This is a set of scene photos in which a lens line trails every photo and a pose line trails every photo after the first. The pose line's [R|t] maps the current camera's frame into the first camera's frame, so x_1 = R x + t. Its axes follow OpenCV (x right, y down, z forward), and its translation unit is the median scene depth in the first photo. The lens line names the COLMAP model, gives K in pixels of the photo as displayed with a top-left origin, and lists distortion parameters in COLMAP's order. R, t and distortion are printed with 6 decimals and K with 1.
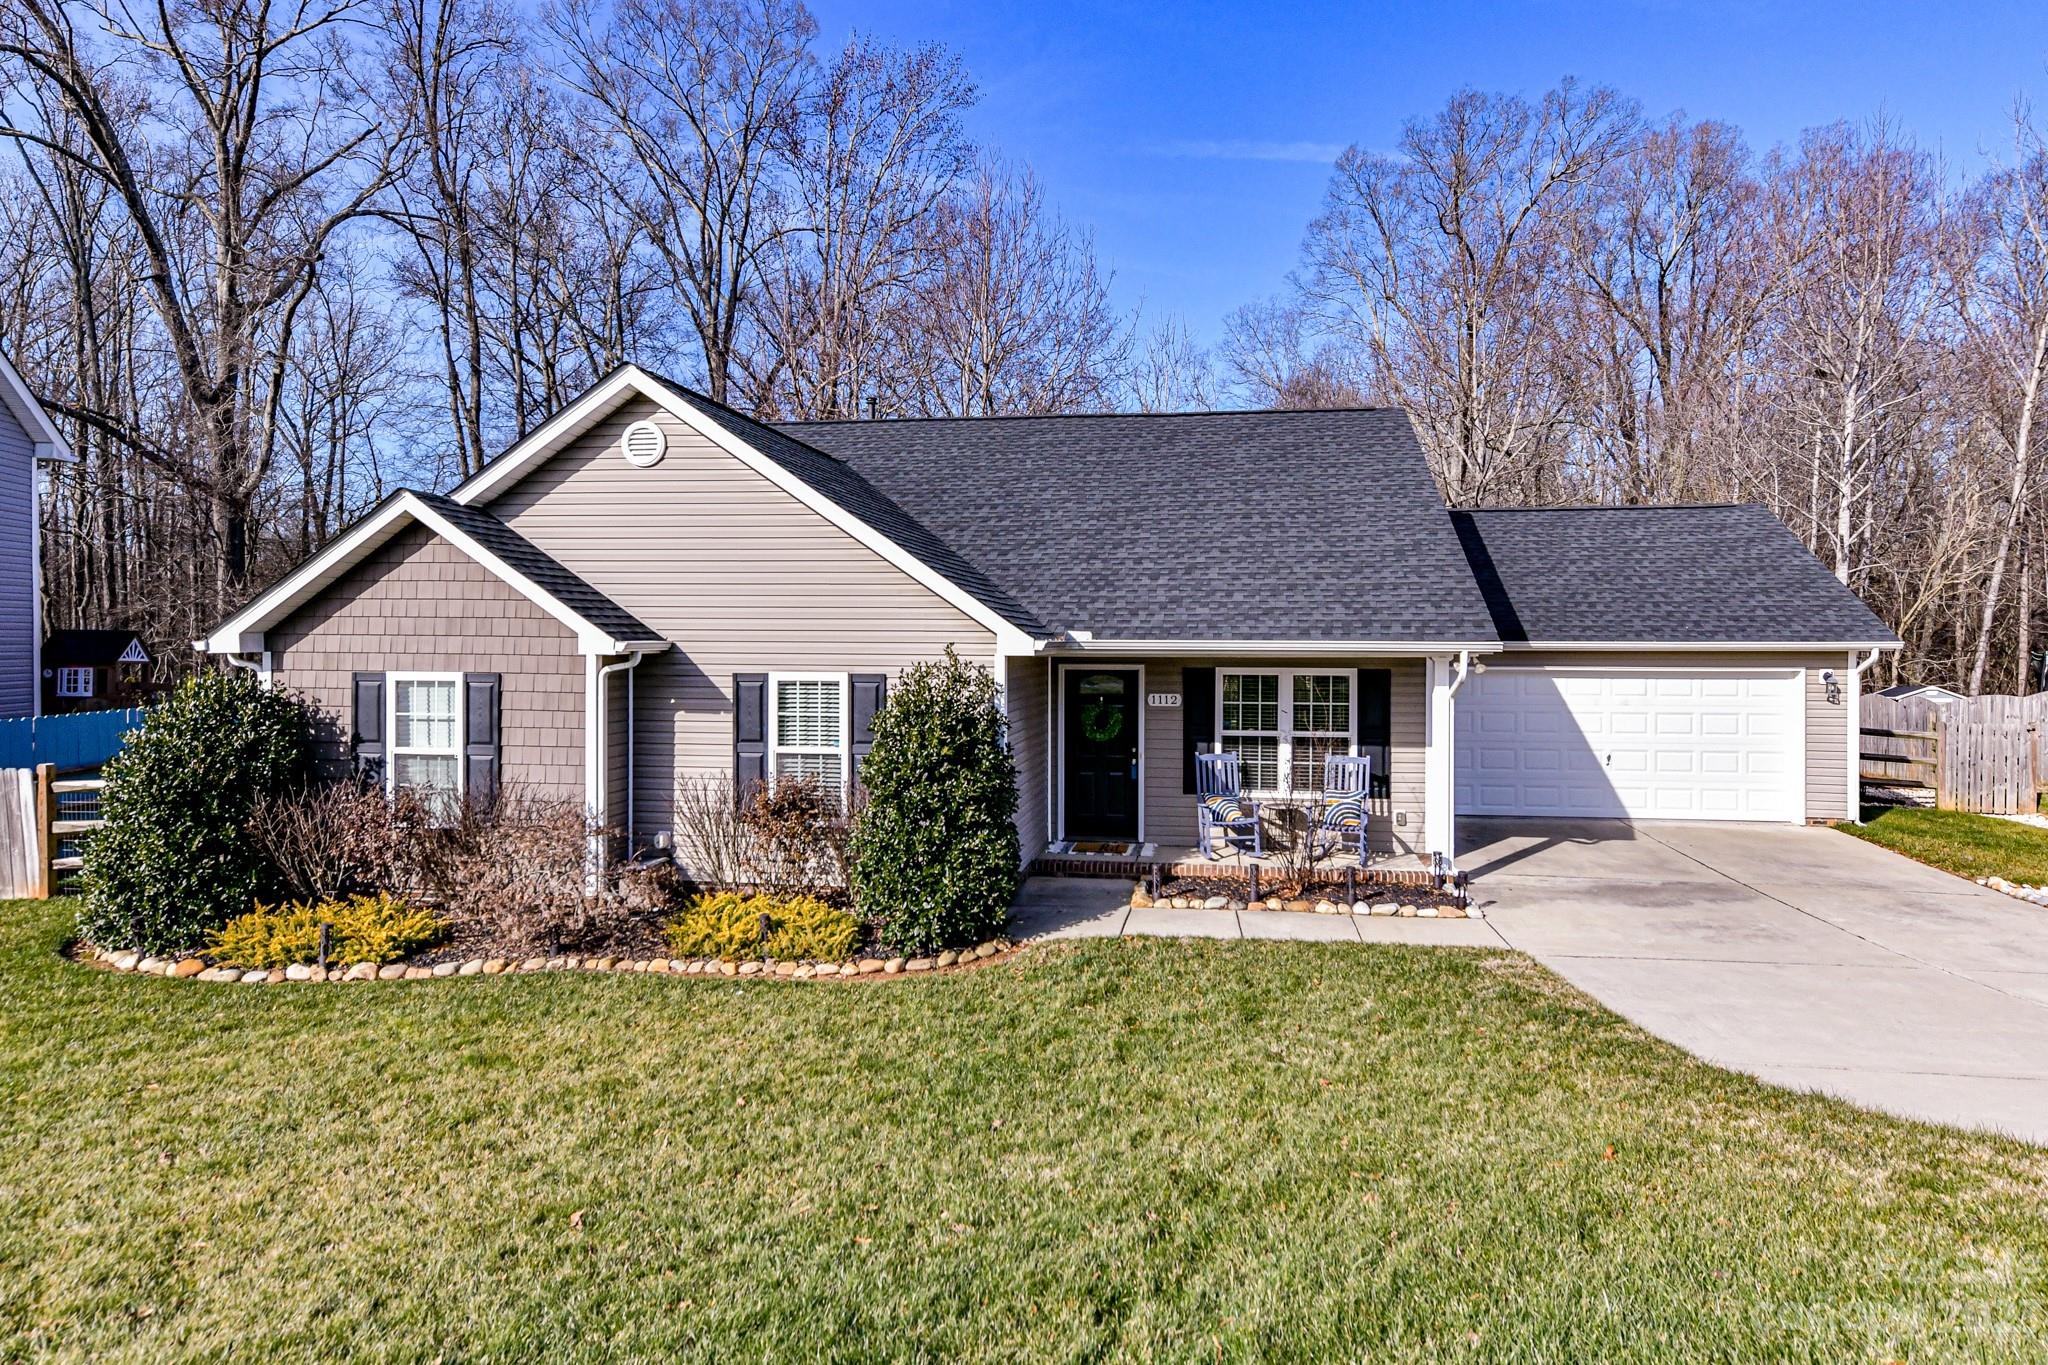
lens RADIAL K [[811.8, 0, 1084.9], [0, 811.8, 645.7], [0, 0, 1]] dist [0.006616, -0.001936]
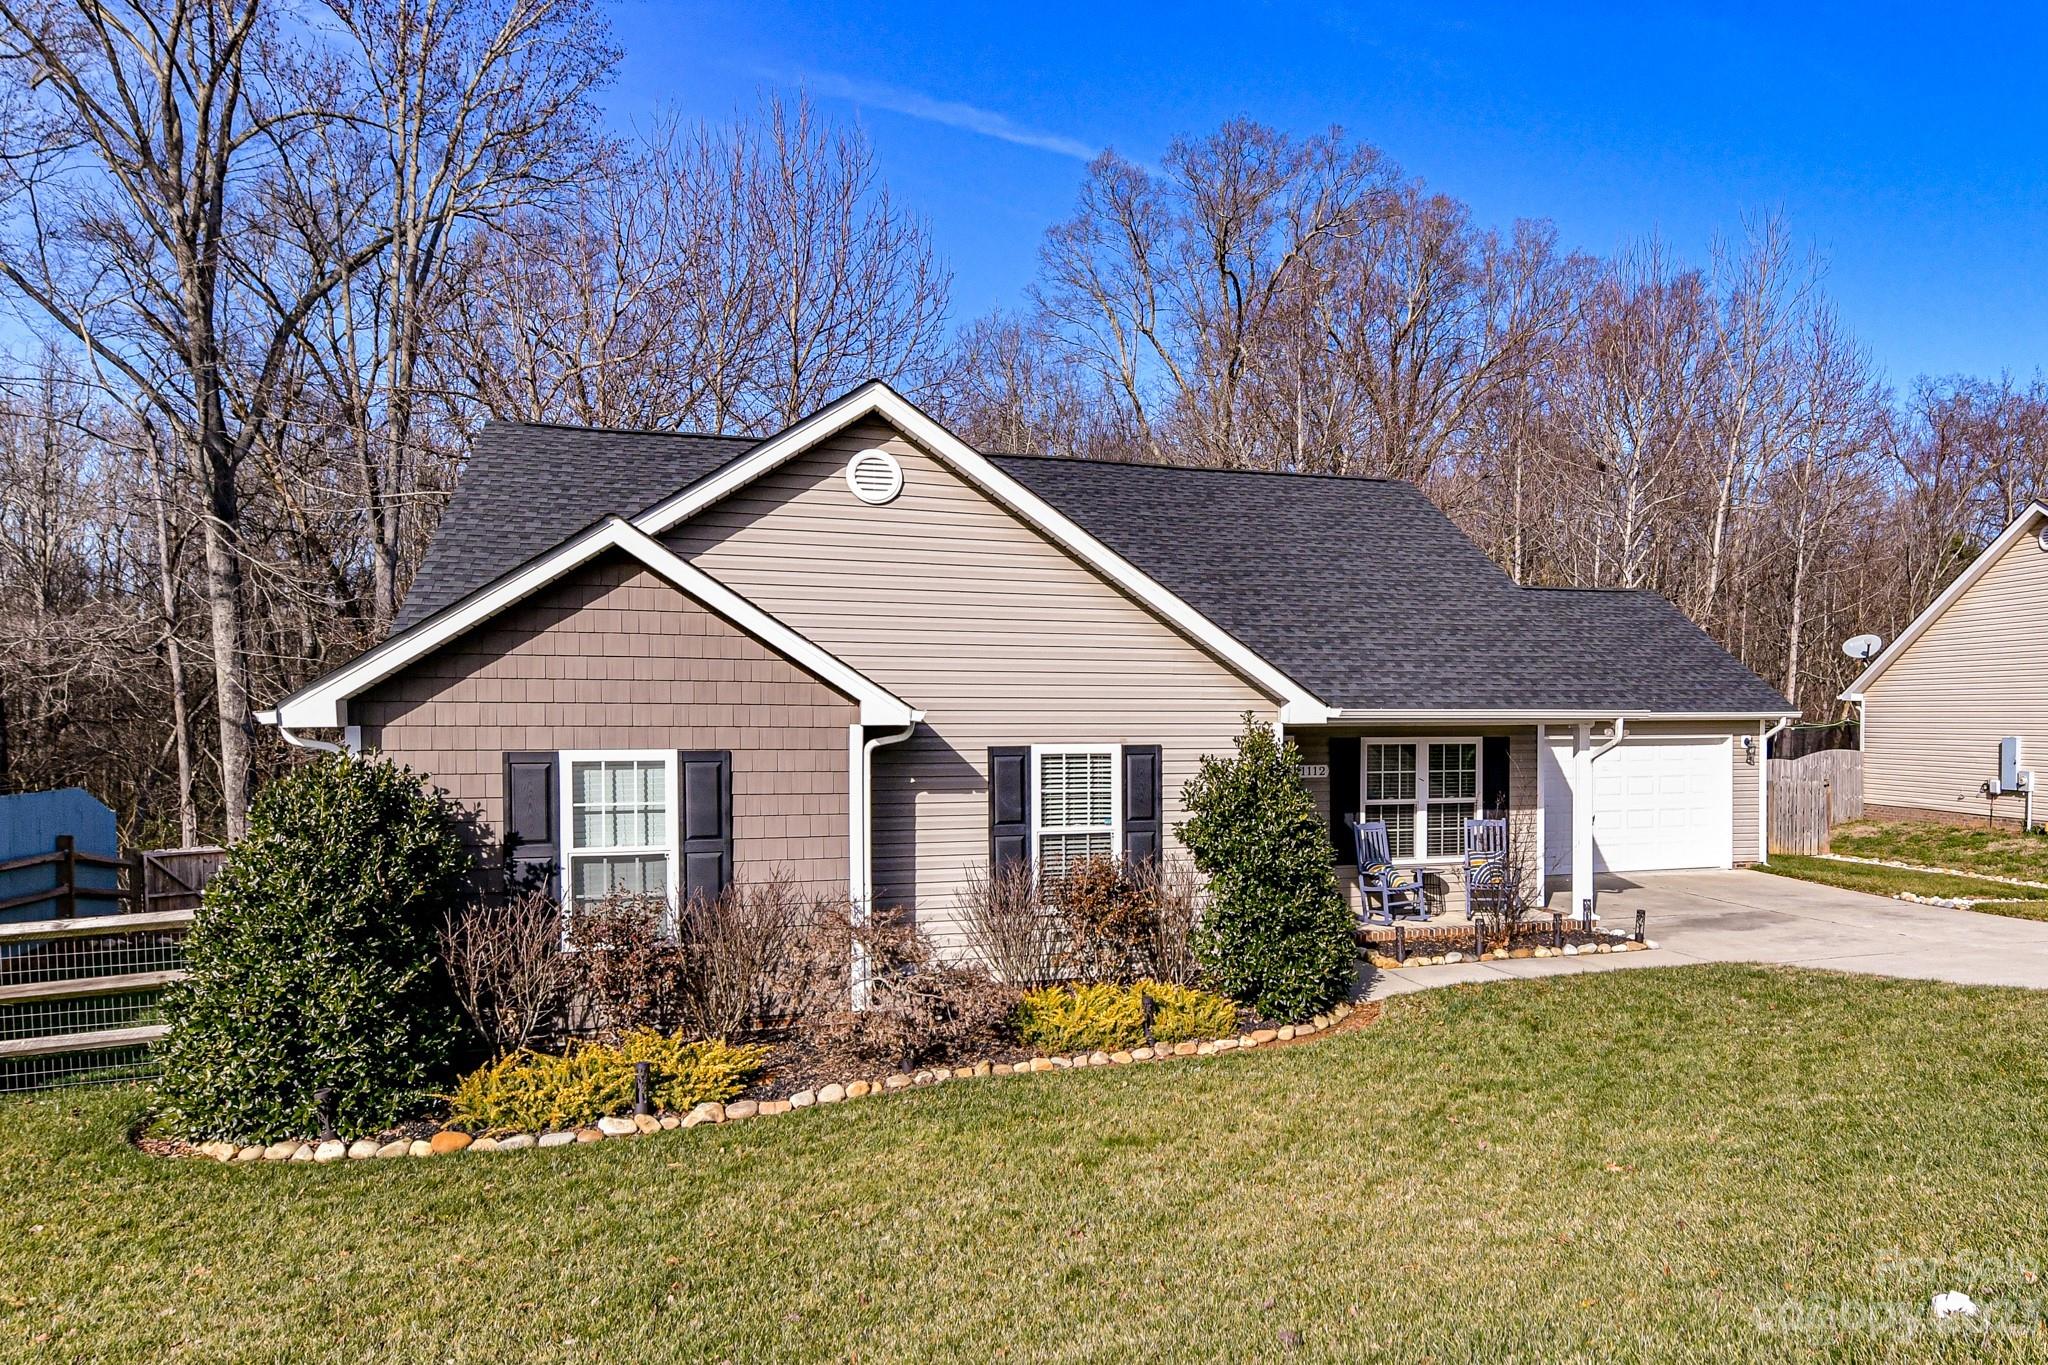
lens RADIAL K [[992.9, 0, 1105.1], [0, 992.9, 739.2], [0, 0, 1]] dist [0.003835, 0.000491]
pose [[0.939809, -0.011649, 0.341503, -0.684876], [0.007600, 0.999884, 0.013192, 0.012913], [-0.341617, -0.009803, 0.939788, -0.052600]]
